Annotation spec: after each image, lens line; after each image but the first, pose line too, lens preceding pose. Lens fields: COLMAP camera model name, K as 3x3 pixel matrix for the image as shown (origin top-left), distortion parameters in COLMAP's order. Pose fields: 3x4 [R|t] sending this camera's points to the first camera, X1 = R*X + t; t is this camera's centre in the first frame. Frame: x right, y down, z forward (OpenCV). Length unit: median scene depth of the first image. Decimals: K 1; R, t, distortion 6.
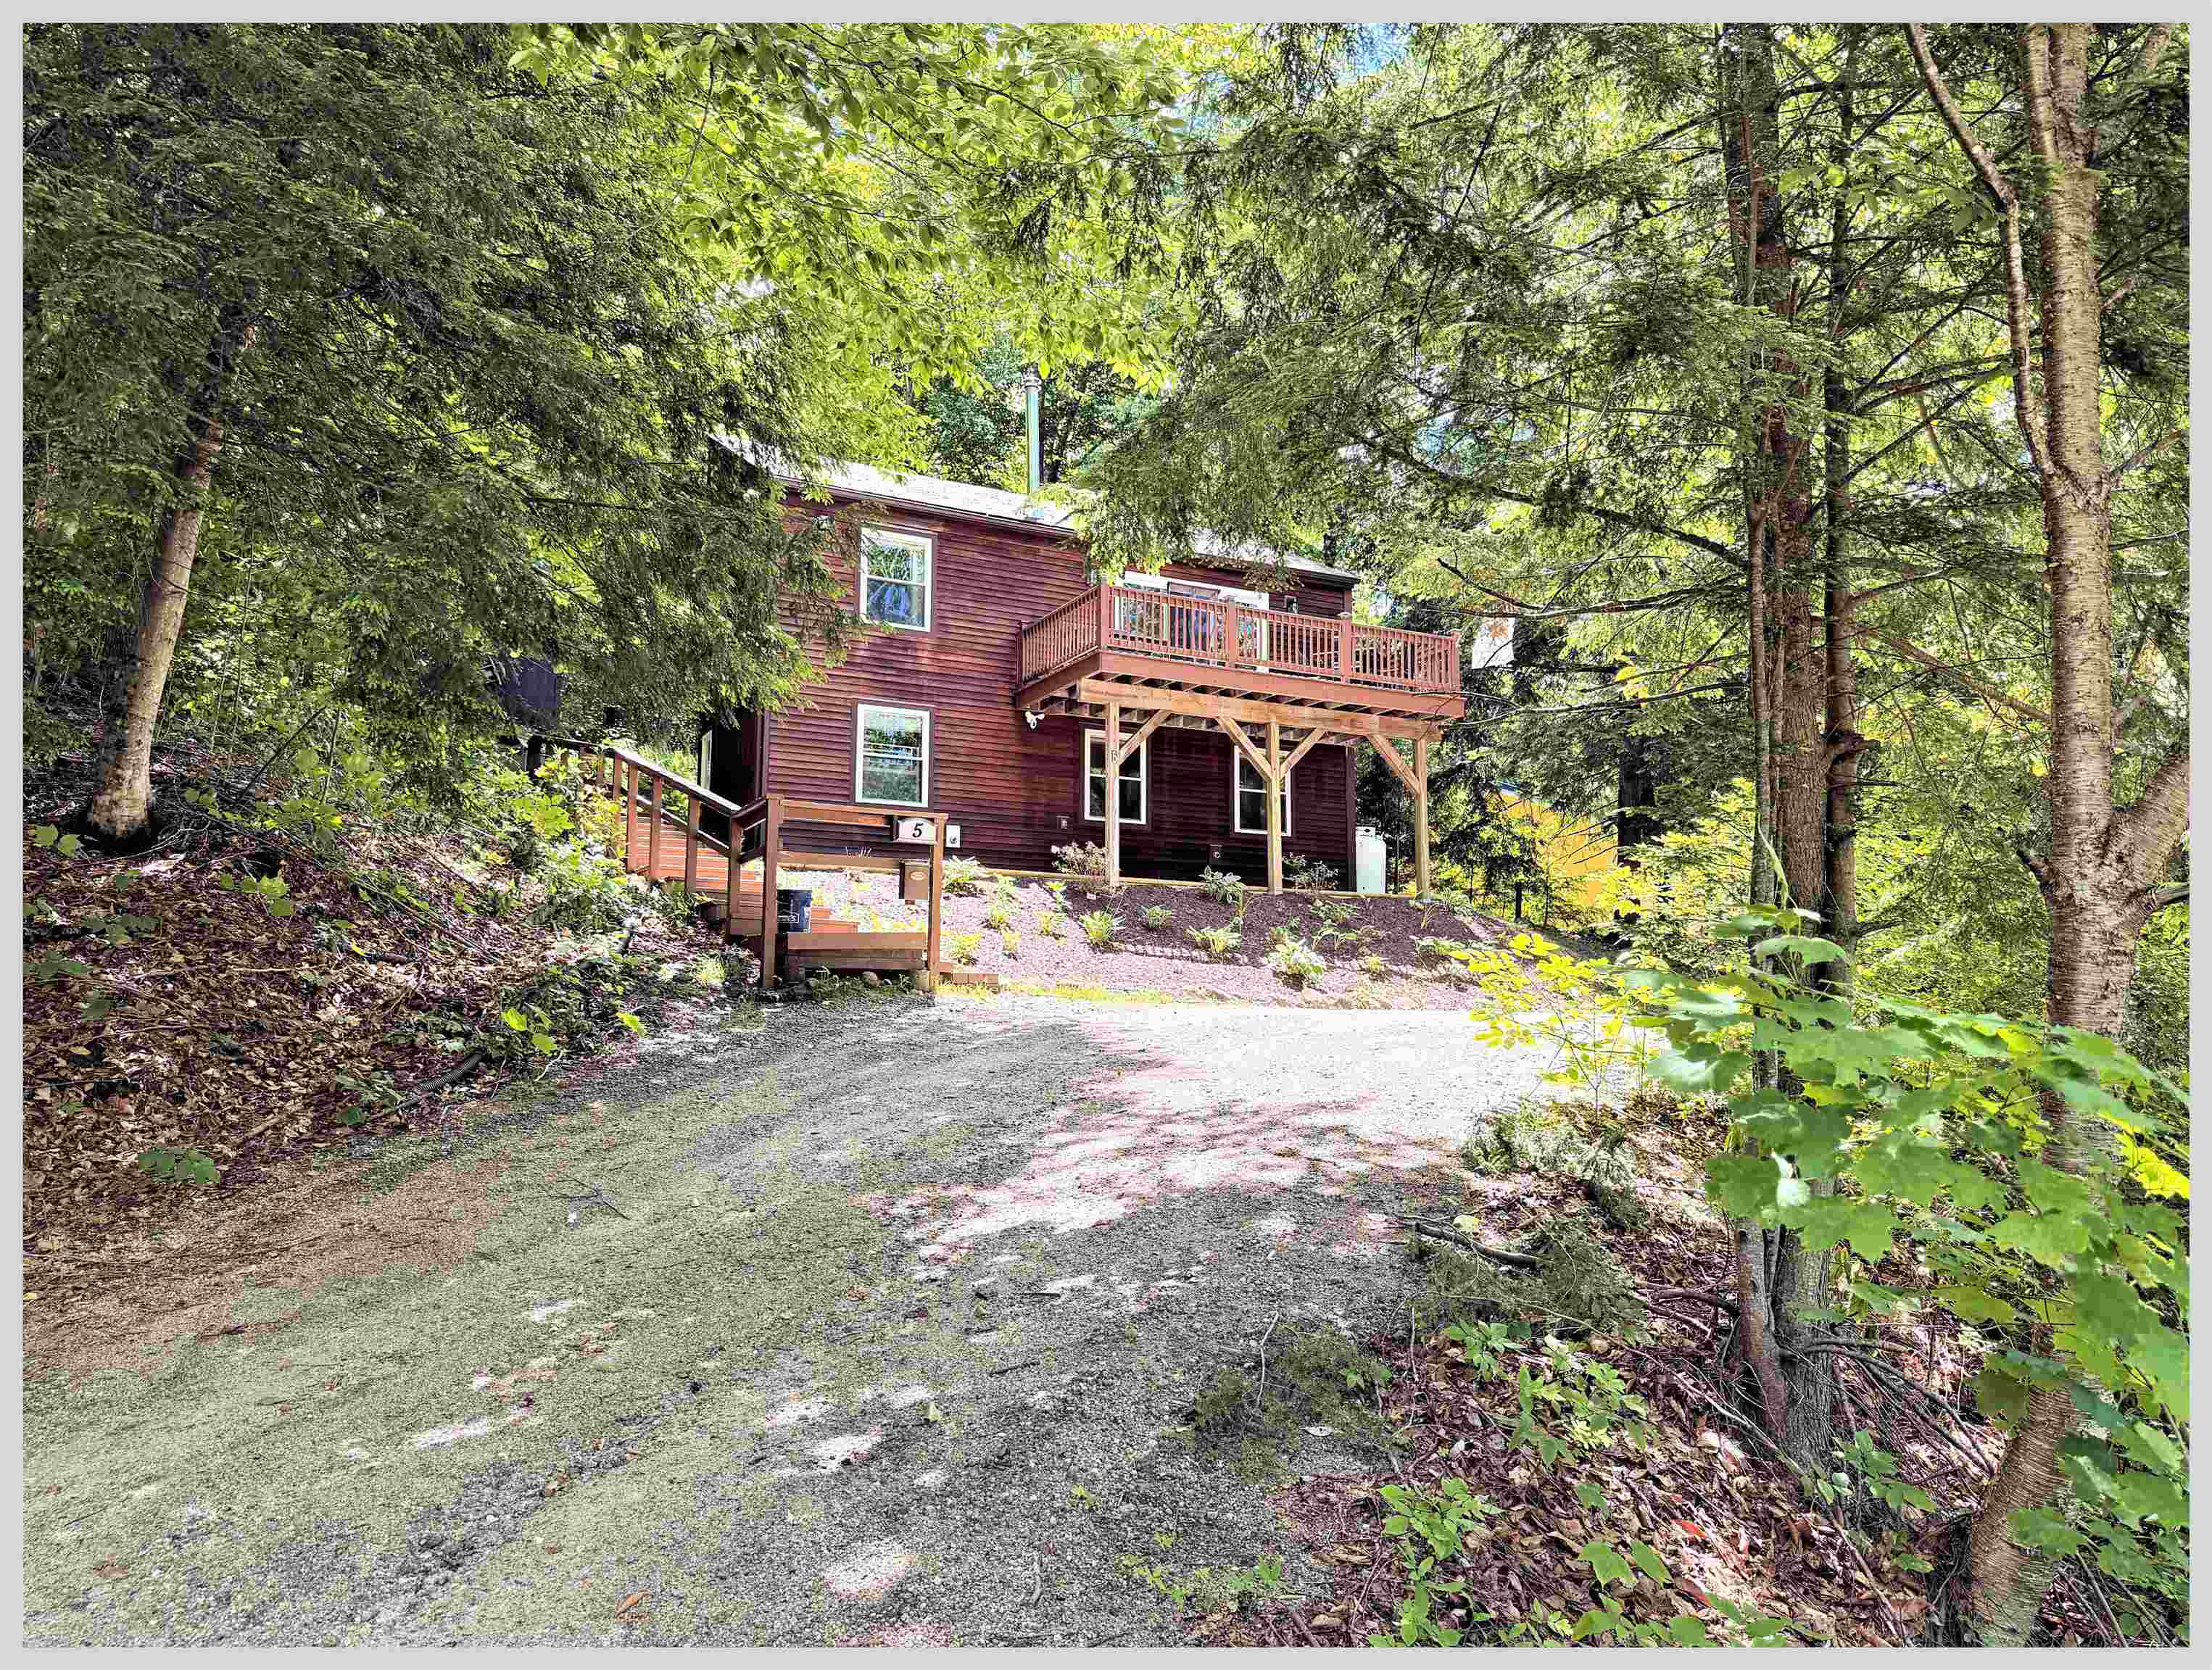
lens RADIAL K [[1529.3, 0, 1108.7], [0, 1529.3, 840.4], [0, 0, 1]] dist [0.115464, -0.146774]
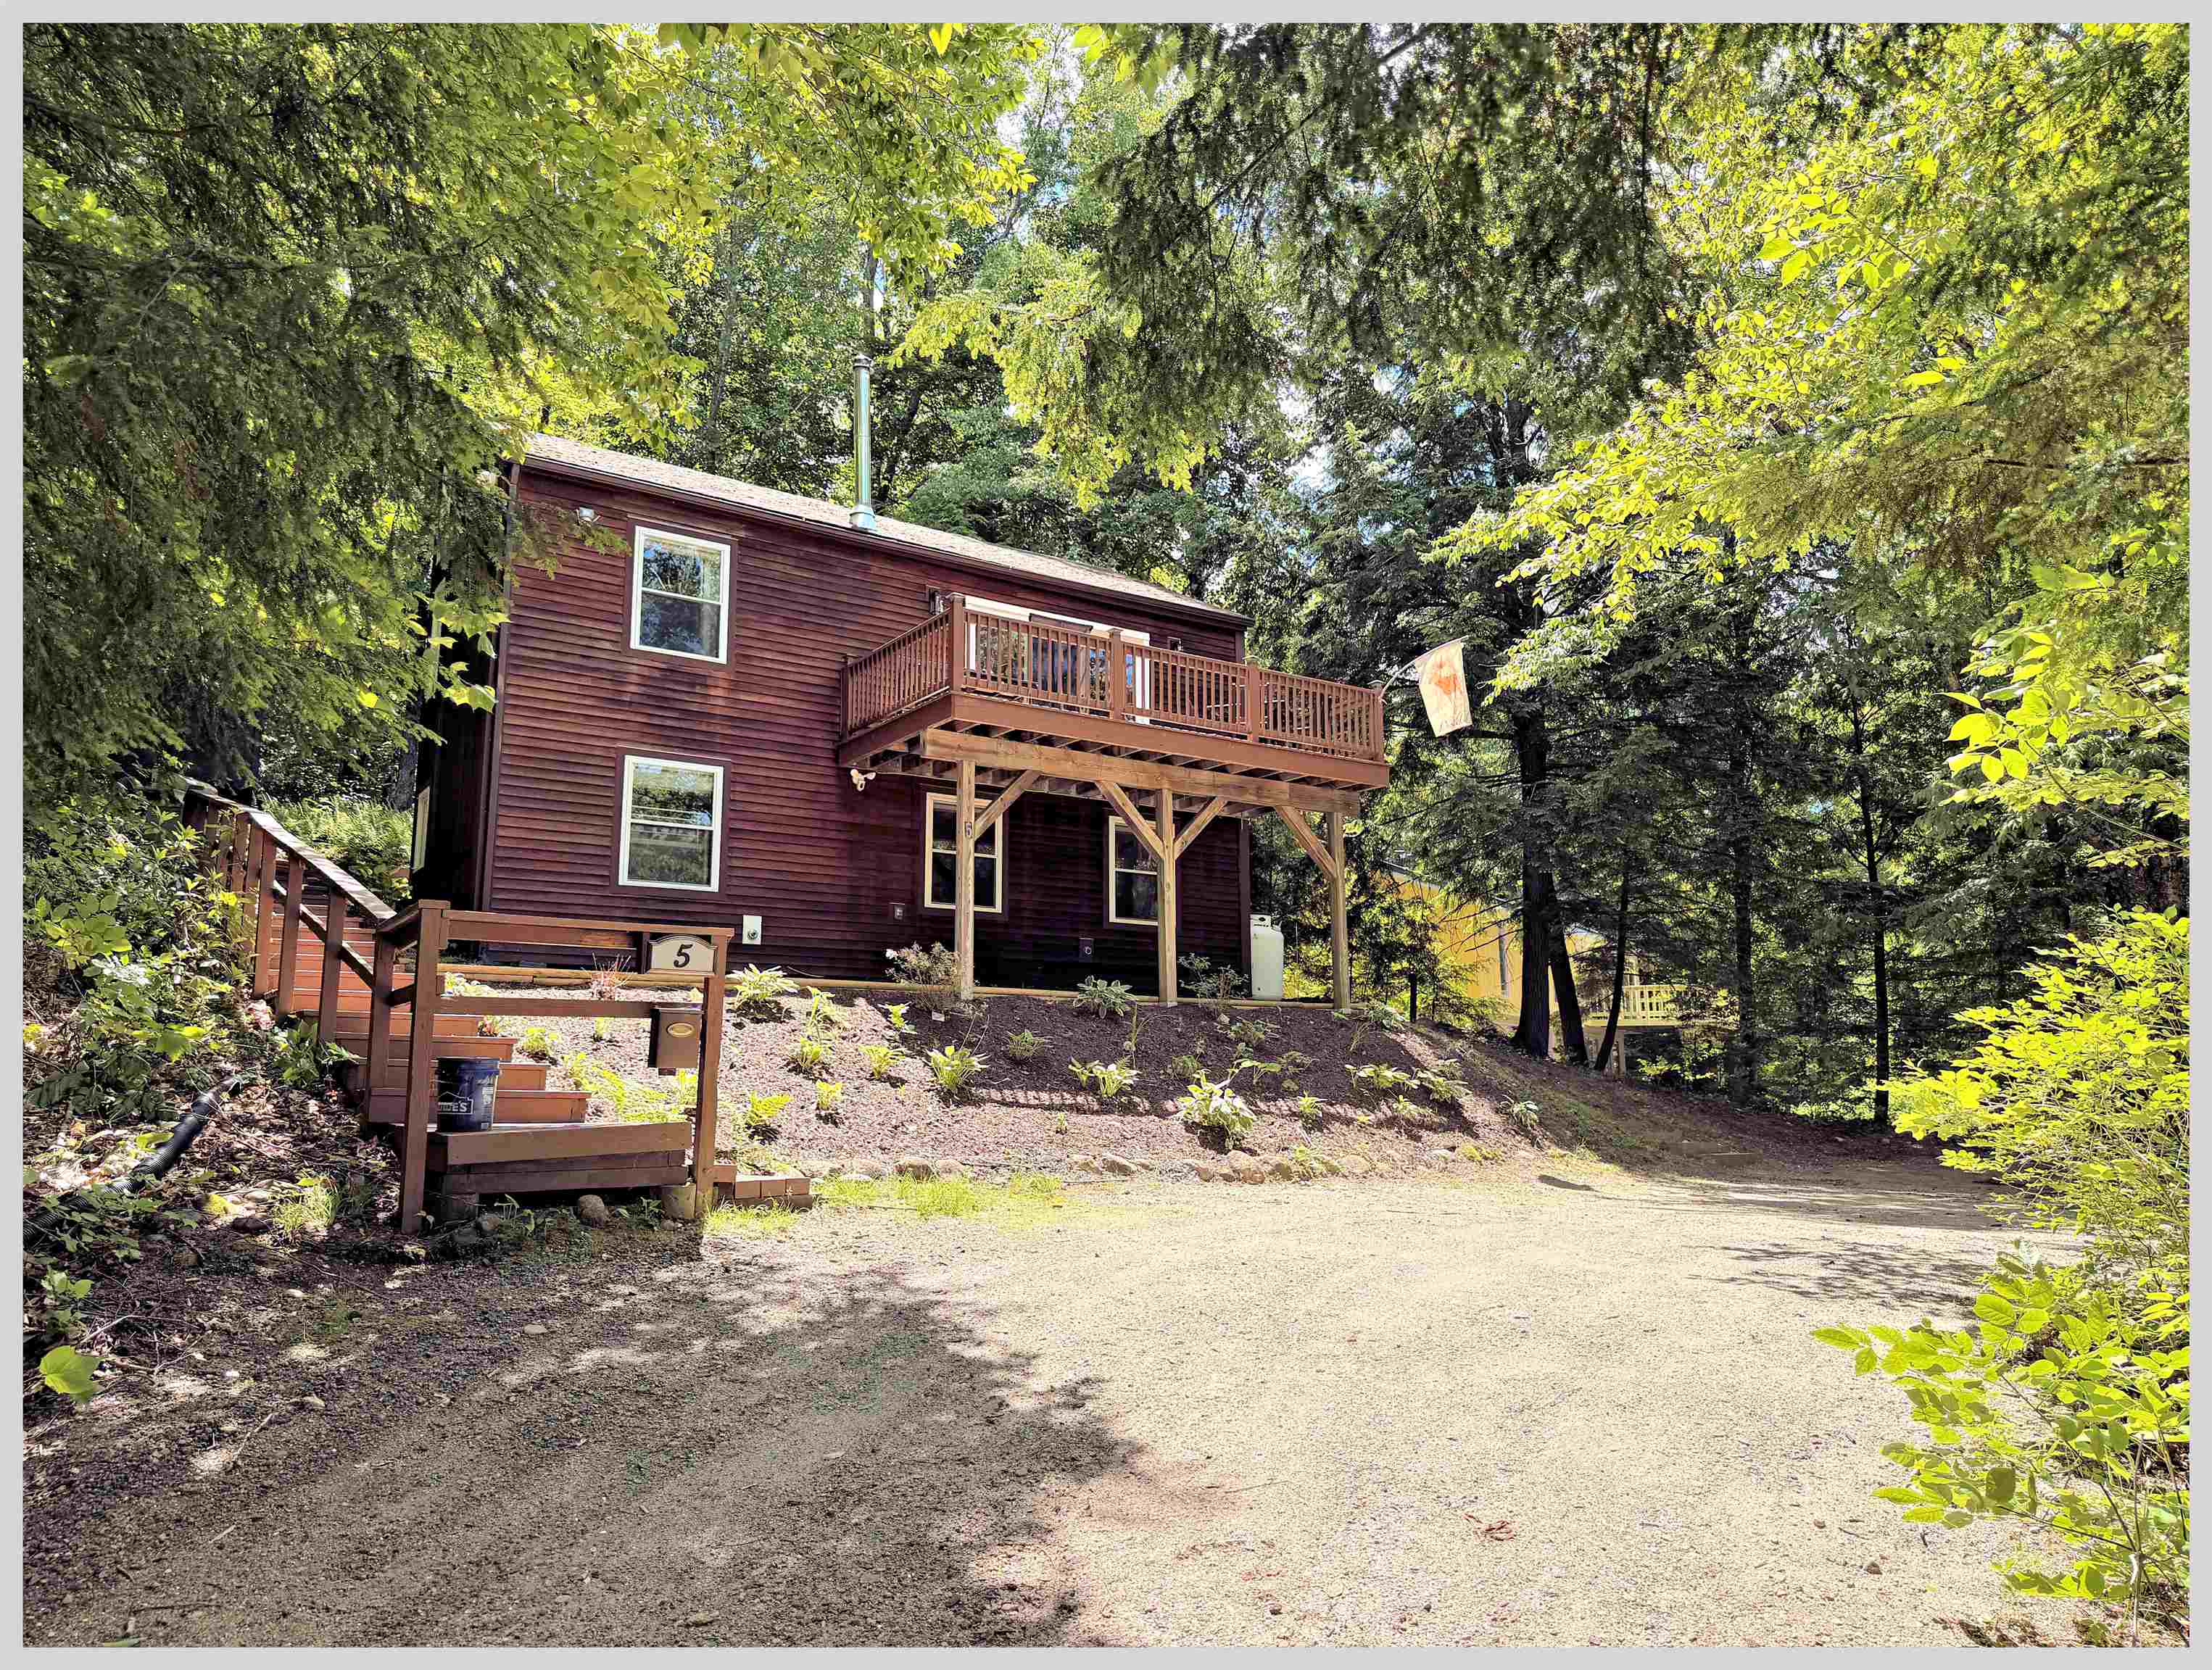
lens RADIAL K [[1541.7, 0, 1101.5], [0, 1541.7, 833.9], [0, 0, 1]] dist [0.158152, -0.290424]
pose [[0.993528, 0.013915, 0.112729, -0.016904], [-0.008956, 0.998975, -0.044377, -0.018120], [-0.113231, 0.043080, 0.992634, 0.213352]]
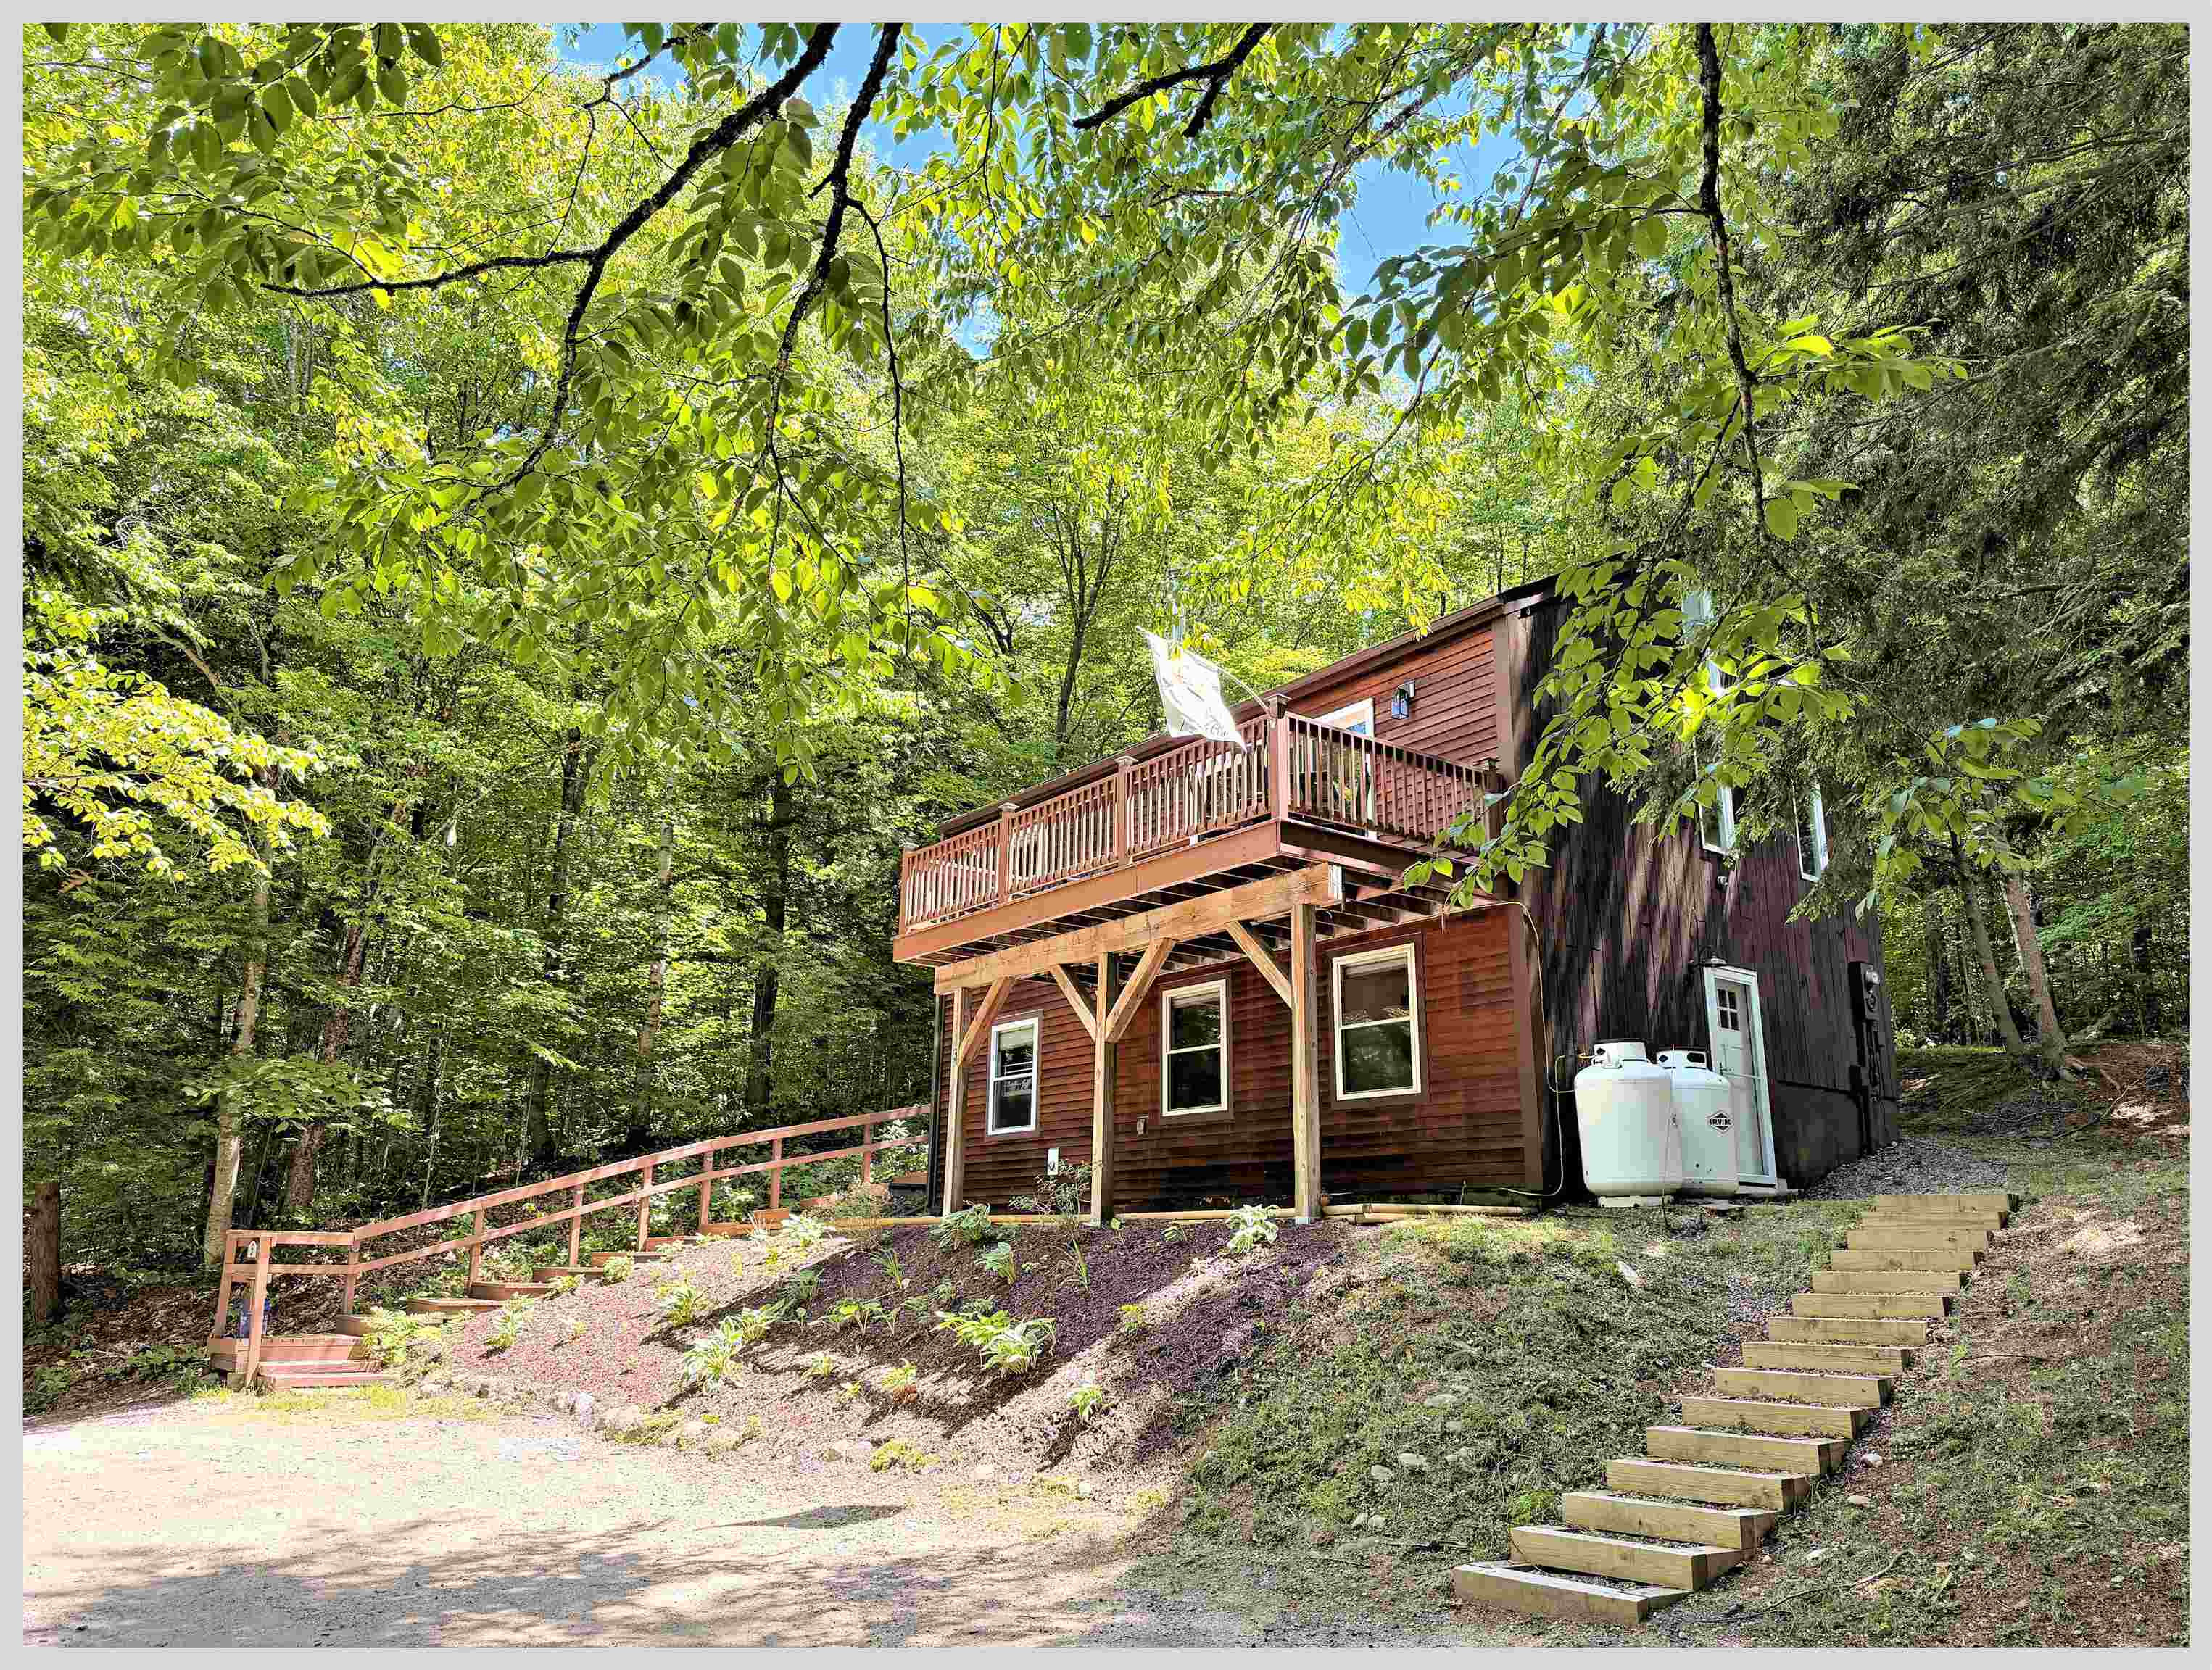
lens RADIAL K [[1501.3, 0, 1107.7], [0, 1501.3, 839.5], [0, 0, 1]] dist [0.107998, -0.172685]
pose [[0.170742, -0.267380, -0.948343, 0.761978], [0.118604, 0.961055, -0.249611, 0.038676], [0.978151, -0.069859, 0.195805, 0.917271]]
